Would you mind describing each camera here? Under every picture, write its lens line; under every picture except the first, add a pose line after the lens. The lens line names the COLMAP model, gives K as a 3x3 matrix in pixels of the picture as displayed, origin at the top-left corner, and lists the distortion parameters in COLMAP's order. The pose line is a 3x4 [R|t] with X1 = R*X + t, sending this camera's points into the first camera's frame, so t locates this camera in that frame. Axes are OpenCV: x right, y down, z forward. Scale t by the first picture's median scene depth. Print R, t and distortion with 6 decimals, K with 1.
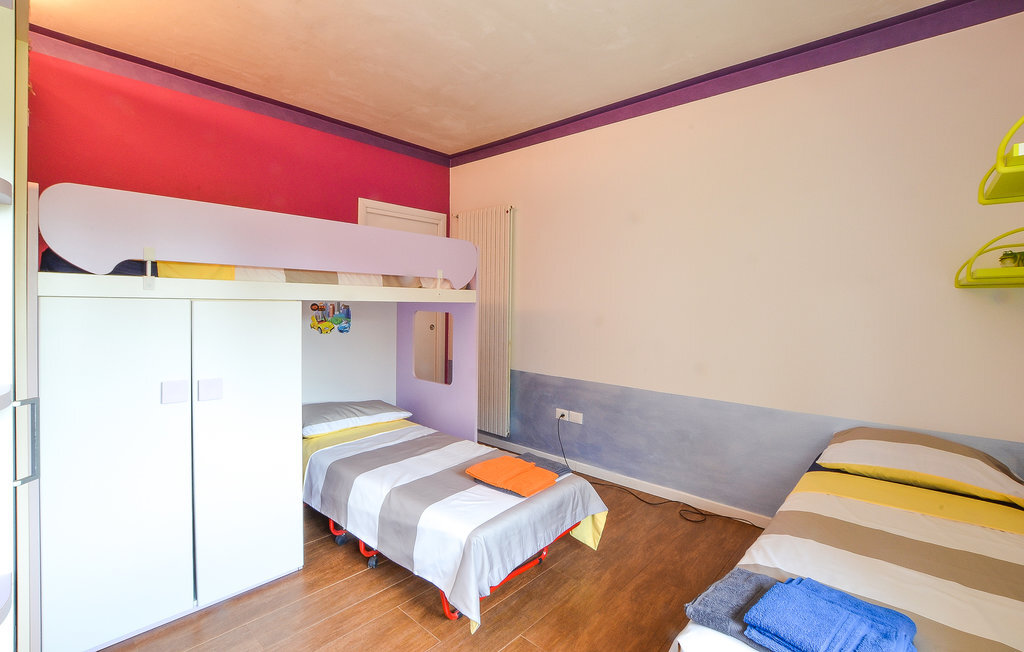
lens RADIAL K [[467.8, 0, 512.0], [0, 467.8, 303.3], [0, 0, 1]] dist [-0.000178, -0.000033]
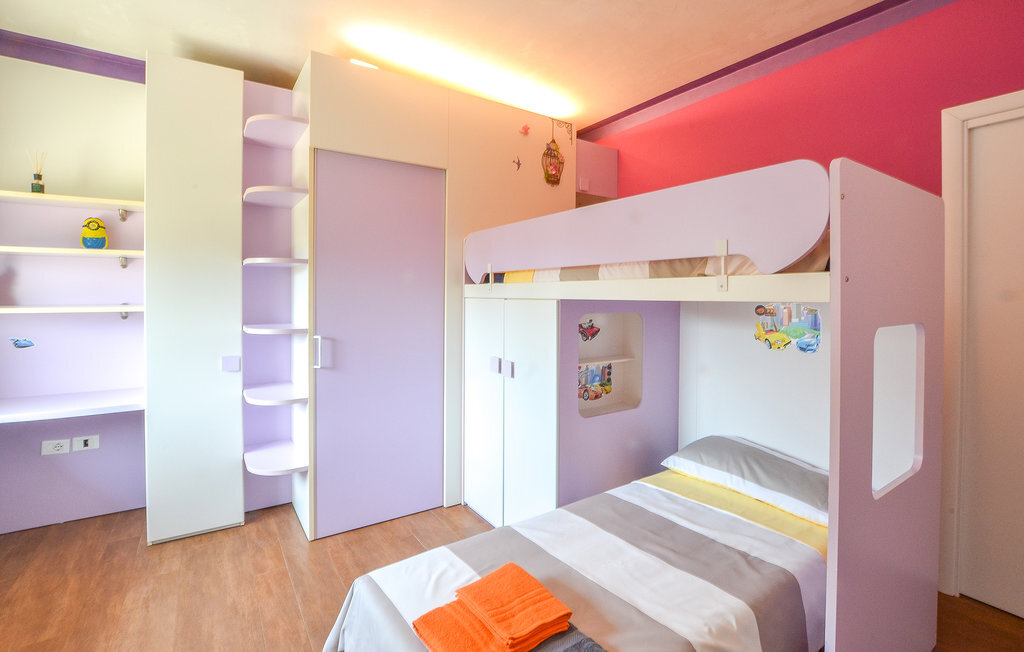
lens RADIAL K [[467.8, 0, 512.0], [0, 467.8, 303.3], [0, 0, 1]] dist [-0.000178, -0.000033]
pose [[-0.242359, -0.004874, -0.970174, 0.427209], [-0.013778, 0.999904, -0.001582, 0.004467], [0.970089, 0.012984, -0.242402, 0.944359]]
